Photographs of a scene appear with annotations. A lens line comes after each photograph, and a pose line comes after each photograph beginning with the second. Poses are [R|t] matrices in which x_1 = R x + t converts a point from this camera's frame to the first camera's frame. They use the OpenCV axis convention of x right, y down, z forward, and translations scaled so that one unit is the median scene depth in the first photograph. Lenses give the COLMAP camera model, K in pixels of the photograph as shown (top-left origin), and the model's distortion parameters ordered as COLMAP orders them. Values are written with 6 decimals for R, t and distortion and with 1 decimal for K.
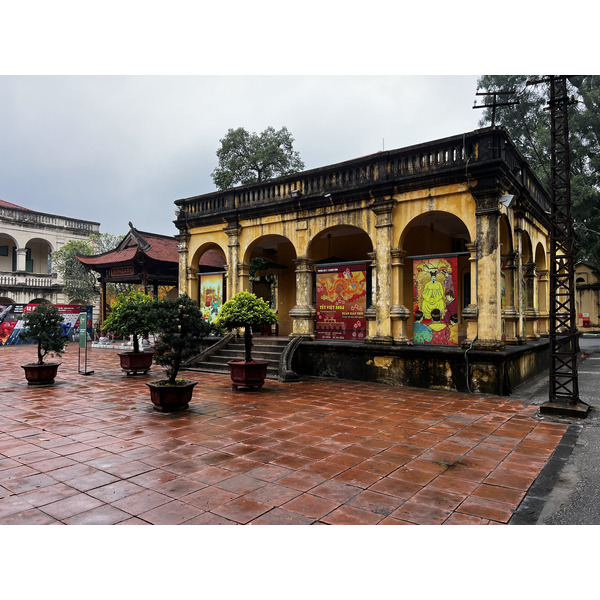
lens RADIAL K [[449.0, 0, 300.8], [0, 449.0, 301.1], [0, 0, 1]] dist [0.060506, -0.071370]
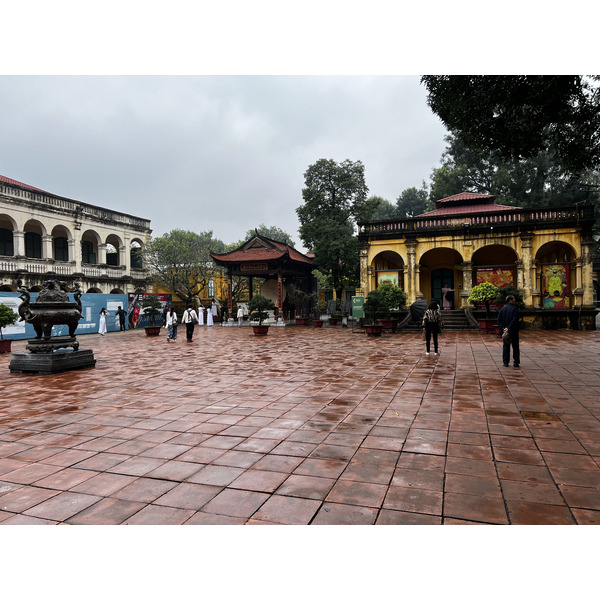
lens RADIAL K [[449.0, 0, 300.8], [0, 449.0, 301.1], [0, 0, 1]] dist [0.060506, -0.071370]
pose [[0.955834, -0.018976, 0.293293, -1.132608], [0.010994, 0.999524, 0.028839, -0.005051], [-0.293700, -0.024341, 0.955588, -0.475133]]
